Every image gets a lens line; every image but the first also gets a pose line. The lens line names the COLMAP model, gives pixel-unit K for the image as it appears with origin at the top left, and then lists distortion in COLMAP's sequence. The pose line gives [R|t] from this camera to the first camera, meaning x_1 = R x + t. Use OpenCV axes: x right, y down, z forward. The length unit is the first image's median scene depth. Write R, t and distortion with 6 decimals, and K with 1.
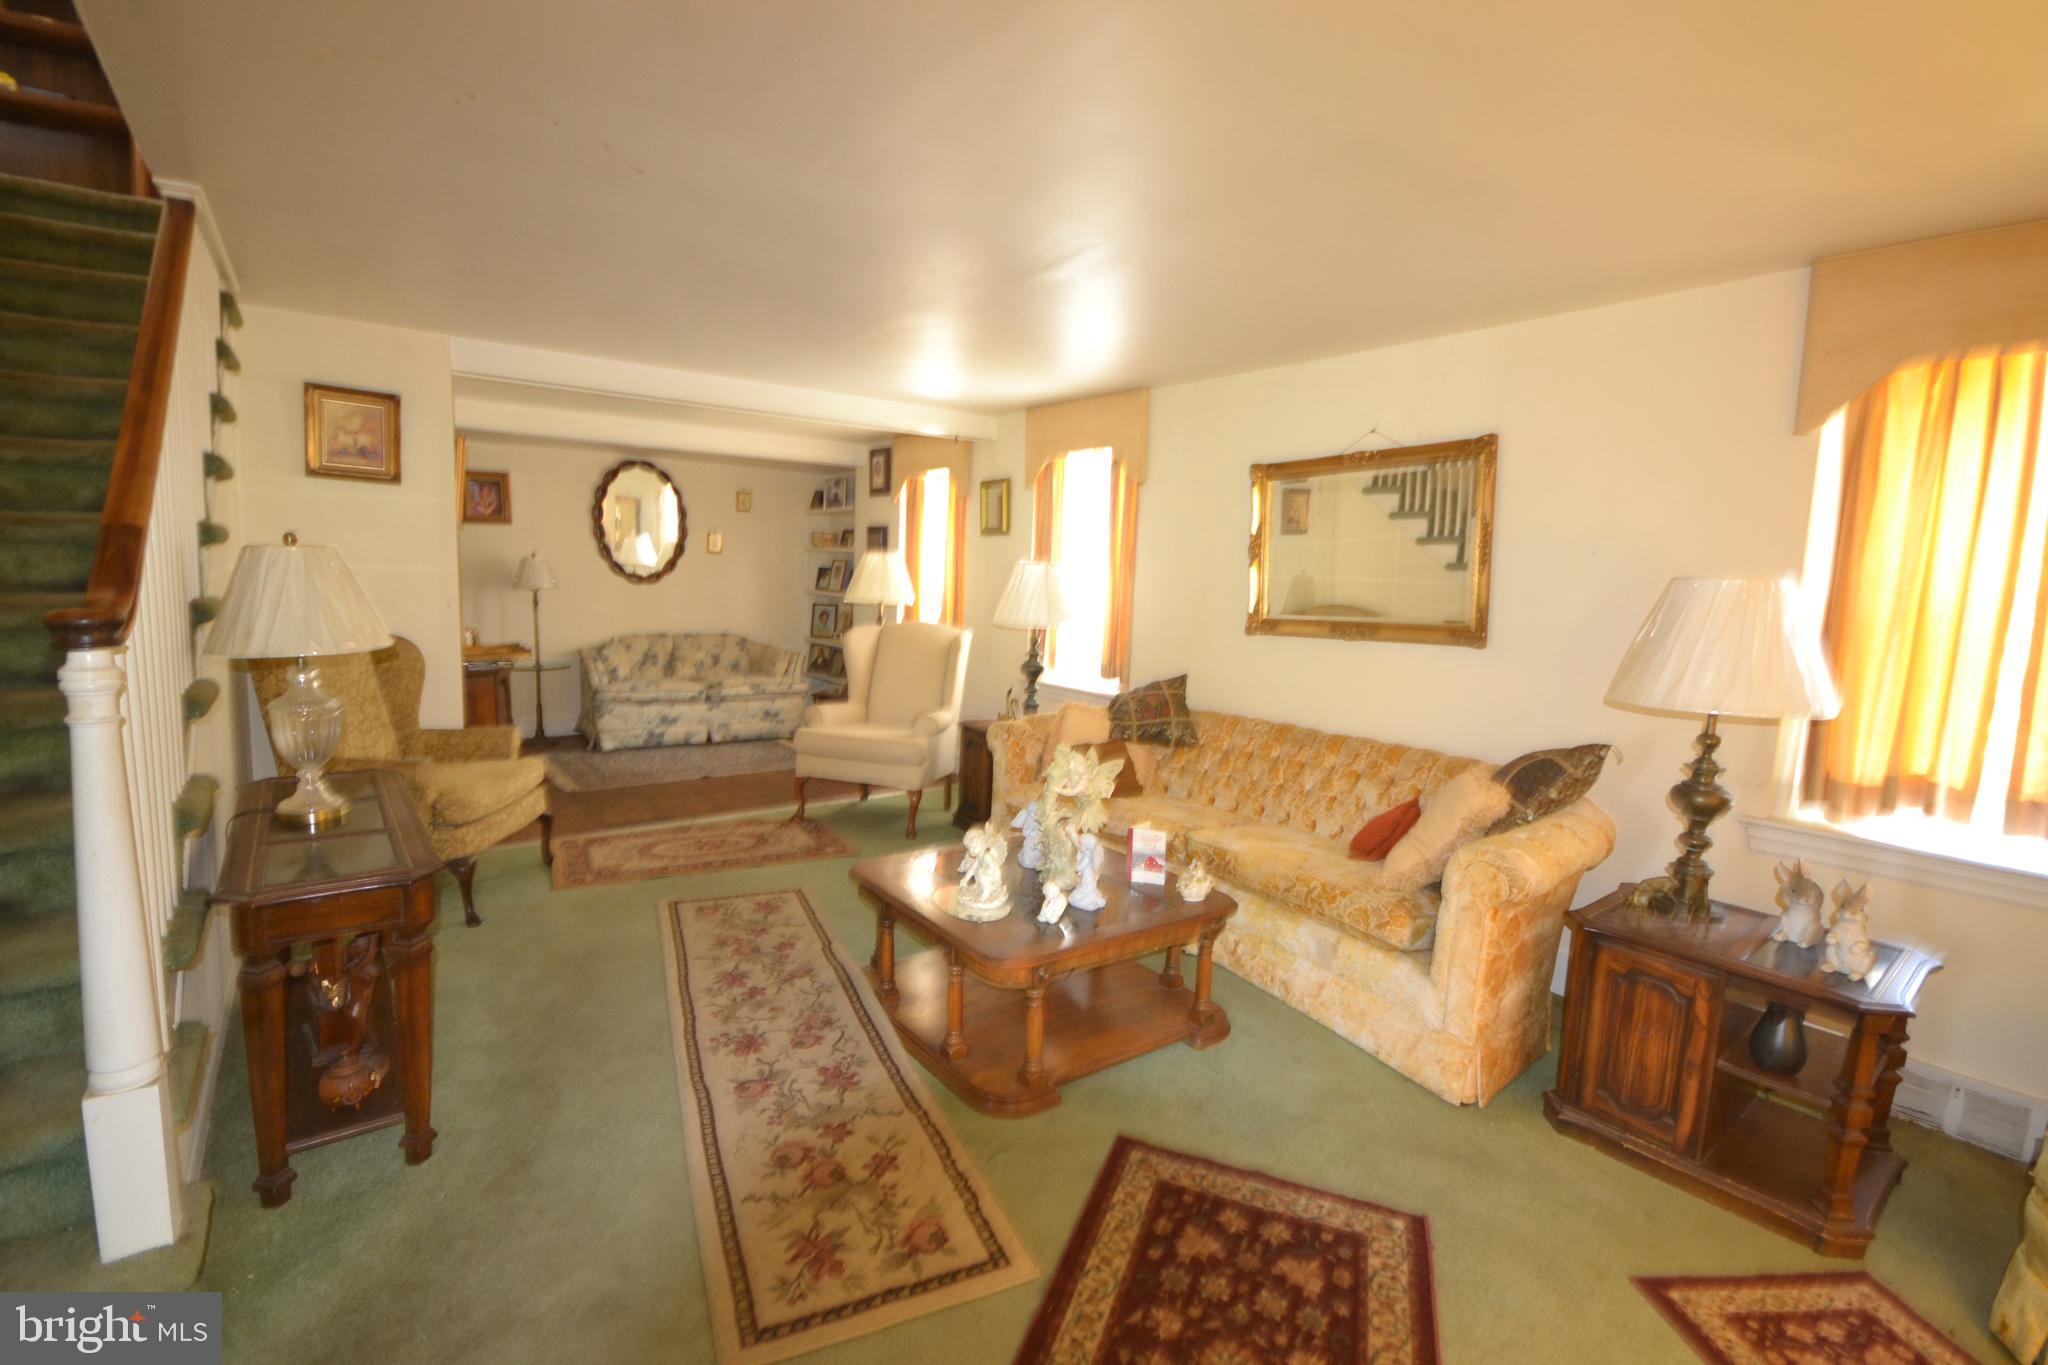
lens RADIAL K [[917.2, 0, 1007.8], [0, 917.2, 685.8], [0, 0, 1]] dist [-0.000804, -0.000200]
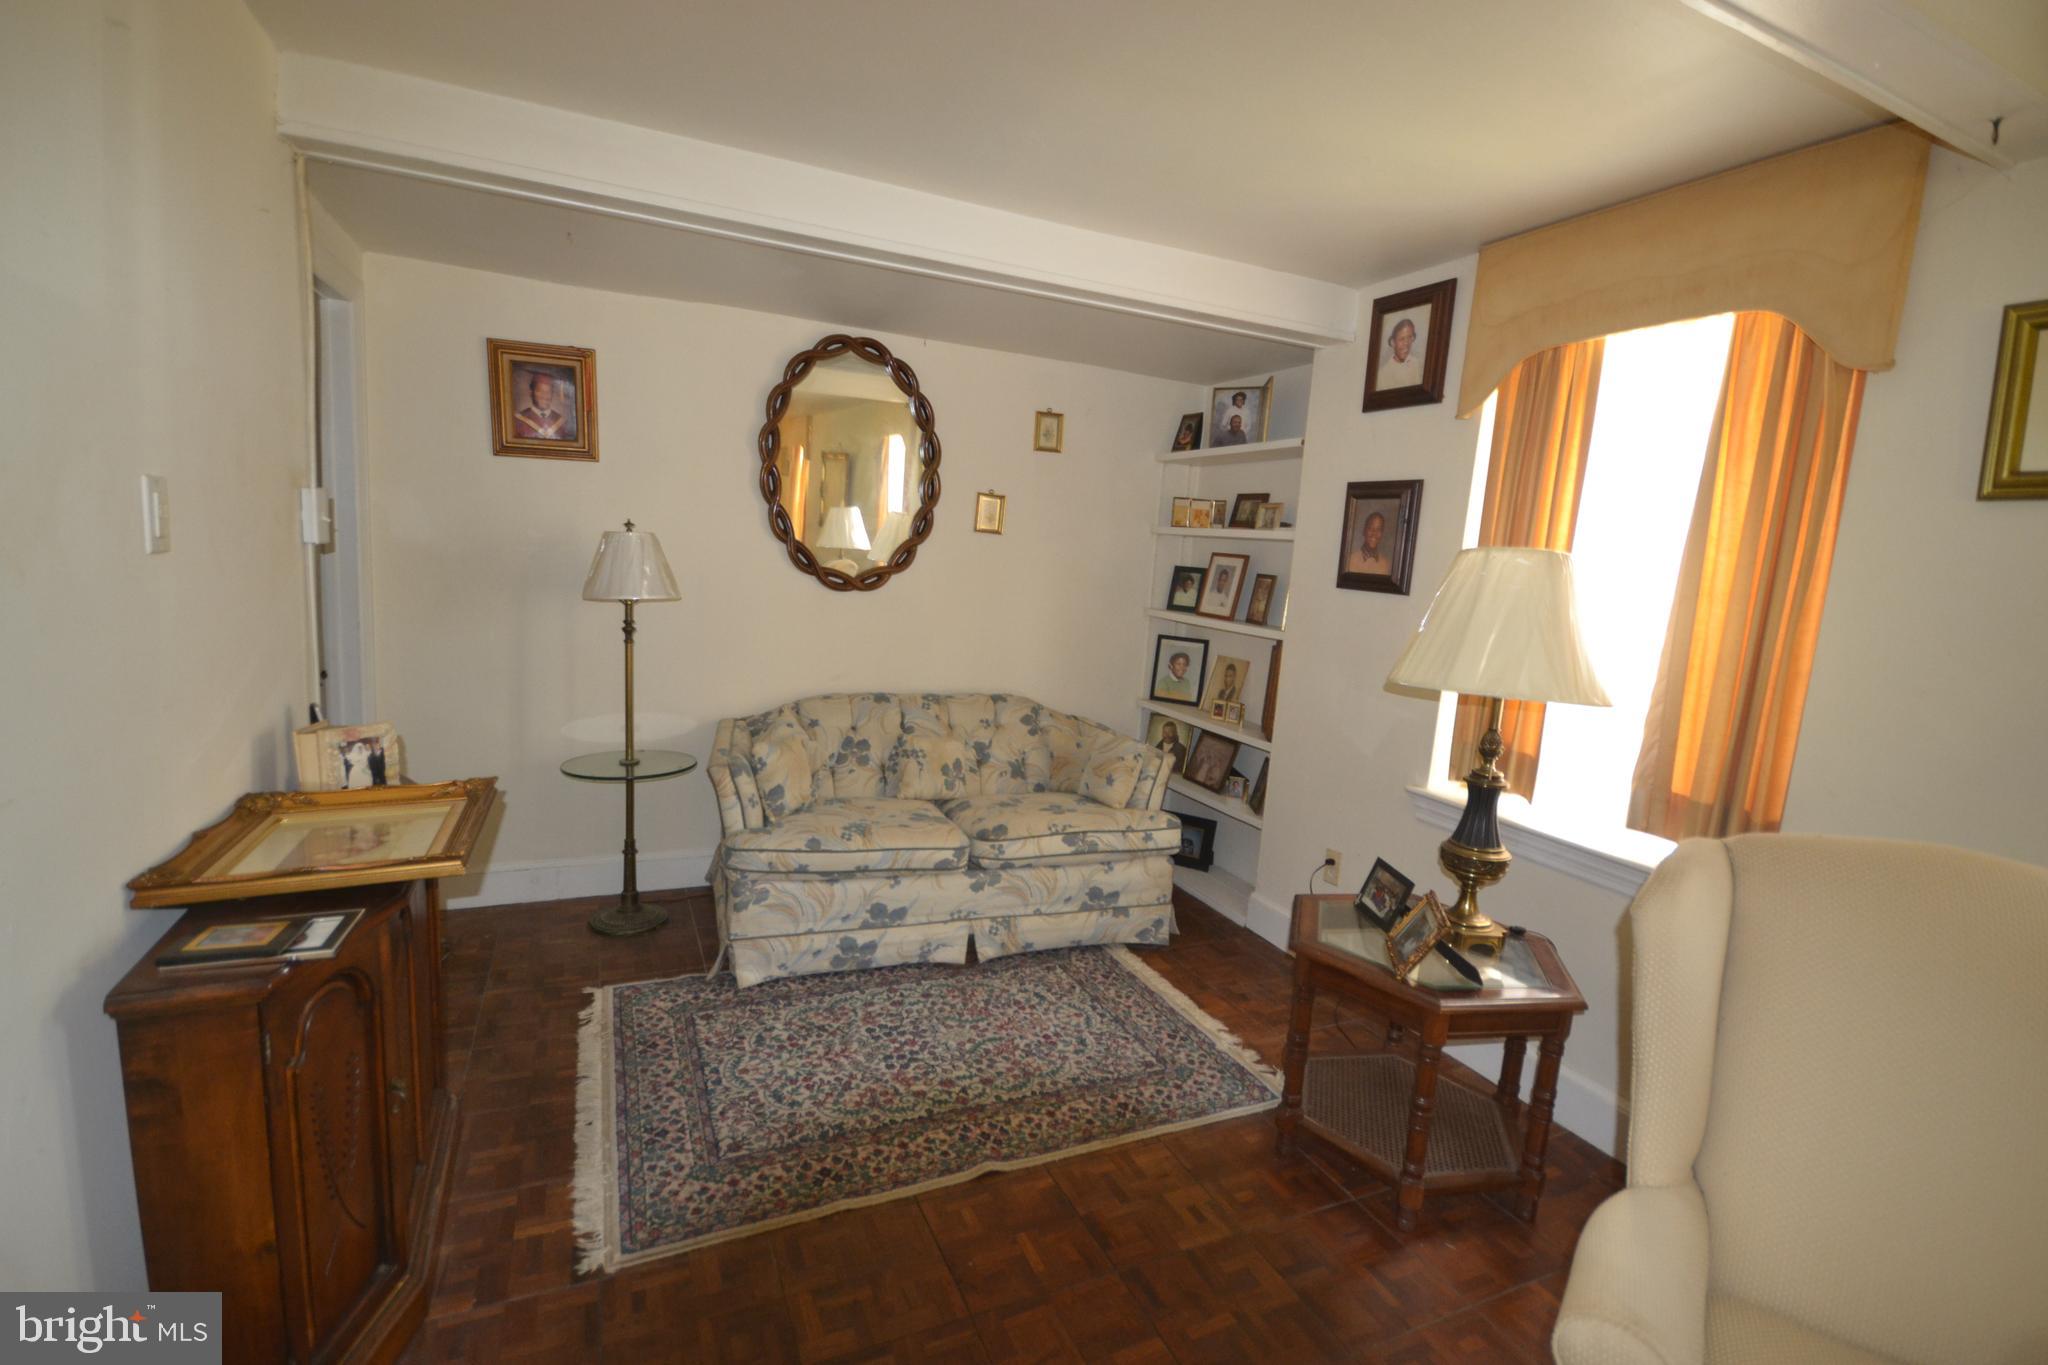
lens RADIAL K [[910.9, 0, 1024.0], [0, 910.9, 682.5], [0, 0, 1]] dist [0.000255, -0.010887]
pose [[0.981043, 0.058798, -0.184655, -0.217483], [-0.056798, 0.998256, 0.016104, -0.078249], [0.185280, -0.005311, 0.982672, 0.549338]]
